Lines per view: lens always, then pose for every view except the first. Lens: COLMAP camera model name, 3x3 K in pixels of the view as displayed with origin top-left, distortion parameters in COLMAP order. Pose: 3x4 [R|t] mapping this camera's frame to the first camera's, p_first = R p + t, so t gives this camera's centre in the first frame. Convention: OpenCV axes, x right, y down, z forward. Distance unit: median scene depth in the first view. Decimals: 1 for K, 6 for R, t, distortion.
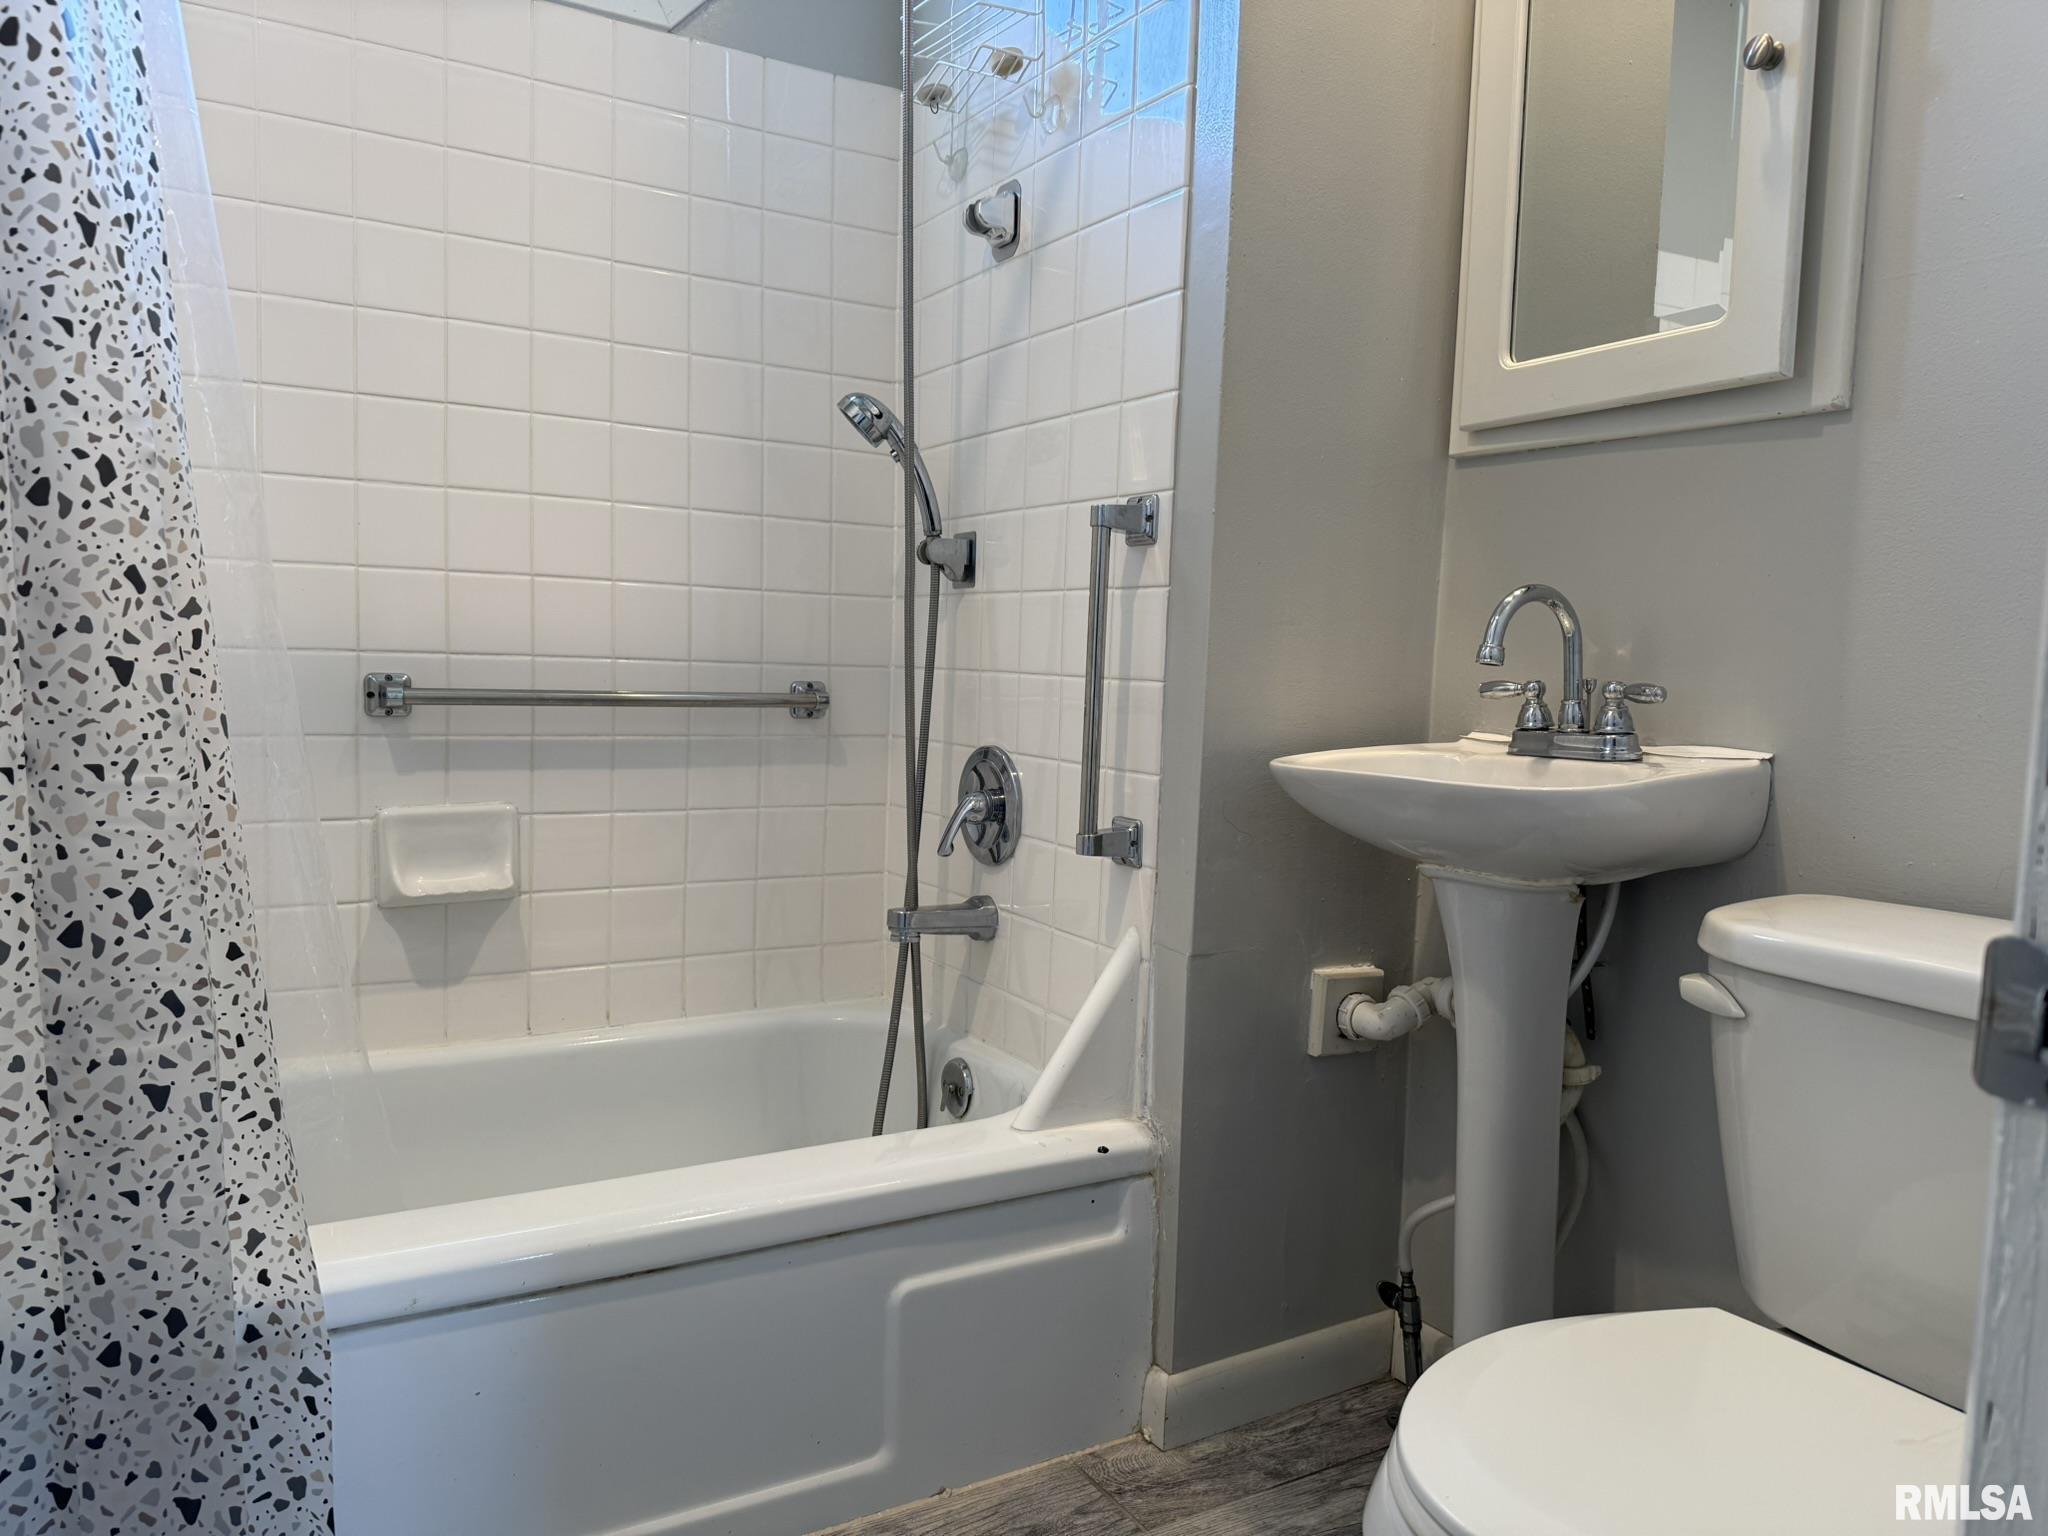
lens RADIAL K [[1489.9, 0, 1037.8], [0, 1489.9, 769.9], [0, 0, 1]] dist [0.069885, -0.084880]
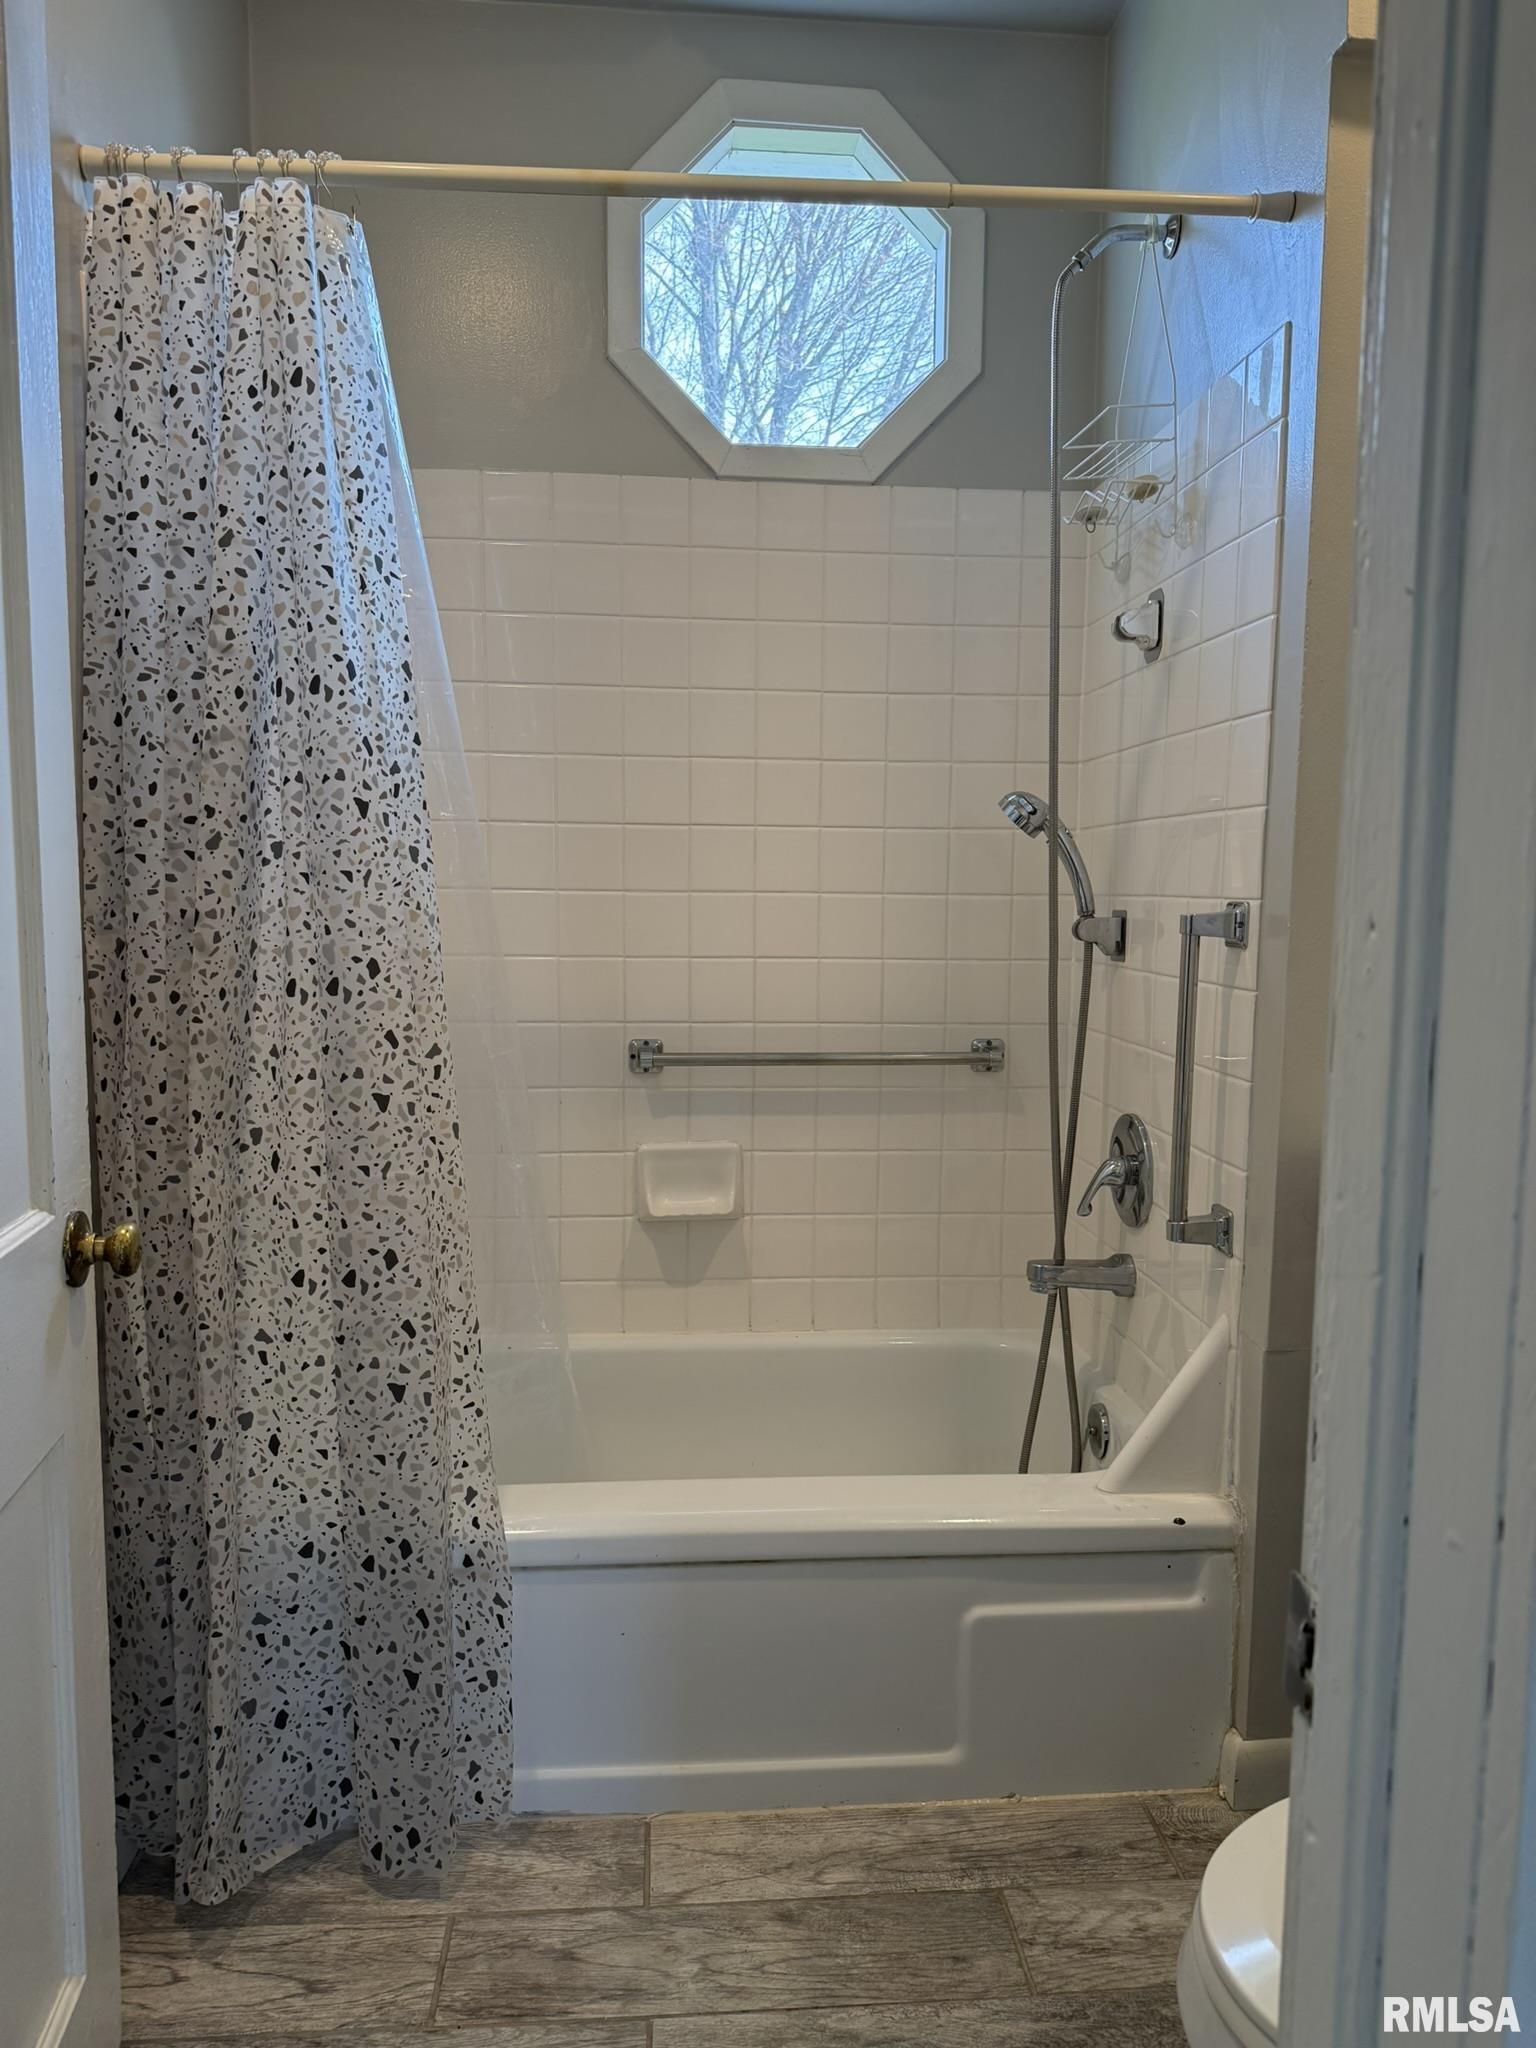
lens RADIAL K [[1489.9, 0, 757.3], [0, 1489.9, 1016.9], [0, 0, 1]] dist [0.069885, -0.084880]
pose [[0.891873, 0.019973, -0.451844, 0.254338], [-0.015372, 0.999786, 0.013854, -0.116370], [0.452024, -0.005410, 0.891989, -0.093333]]
